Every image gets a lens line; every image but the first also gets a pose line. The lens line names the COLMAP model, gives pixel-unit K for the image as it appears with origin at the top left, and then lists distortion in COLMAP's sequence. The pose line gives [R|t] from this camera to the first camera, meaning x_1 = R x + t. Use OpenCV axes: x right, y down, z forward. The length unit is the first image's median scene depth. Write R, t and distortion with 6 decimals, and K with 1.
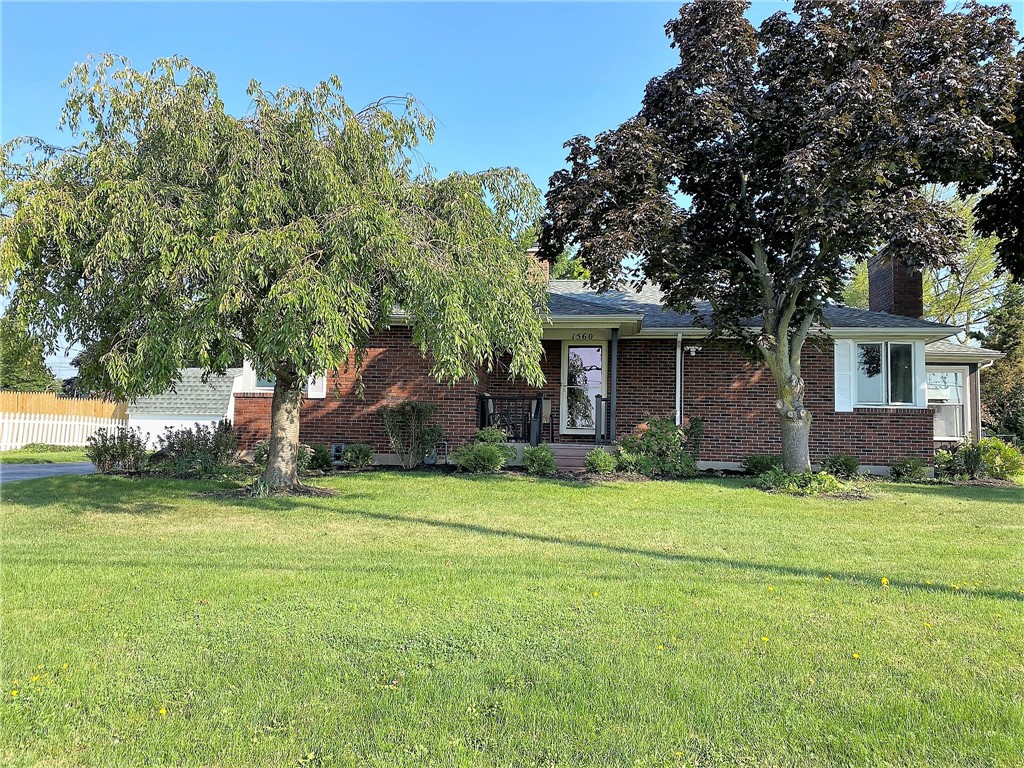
lens RADIAL K [[778.2, 0, 512.0], [0, 778.2, 384.0], [0, 0, 1]] dist [0.000121, -0.005437]
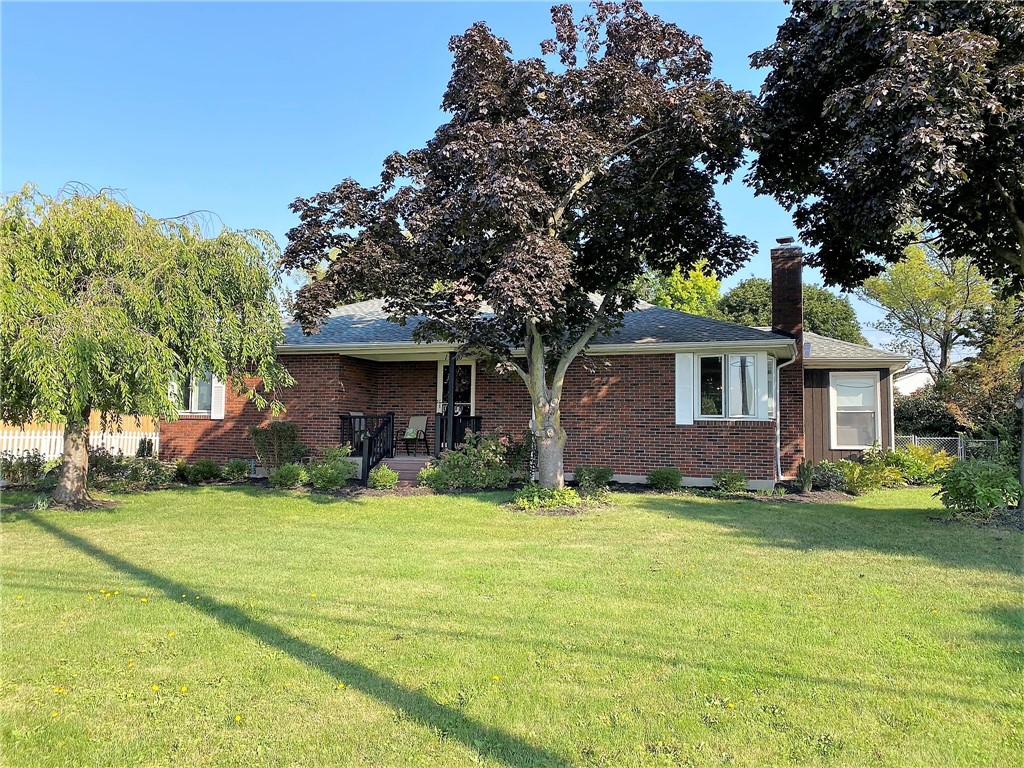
lens RADIAL K [[778.2, 0, 512.0], [0, 778.2, 384.0], [0, 0, 1]] dist [0.000121, -0.005437]
pose [[0.976766, -0.023899, -0.212972, 0.434335], [0.025009, 0.999684, 0.002517, -0.026609], [0.212845, -0.007784, 0.977055, -0.043379]]
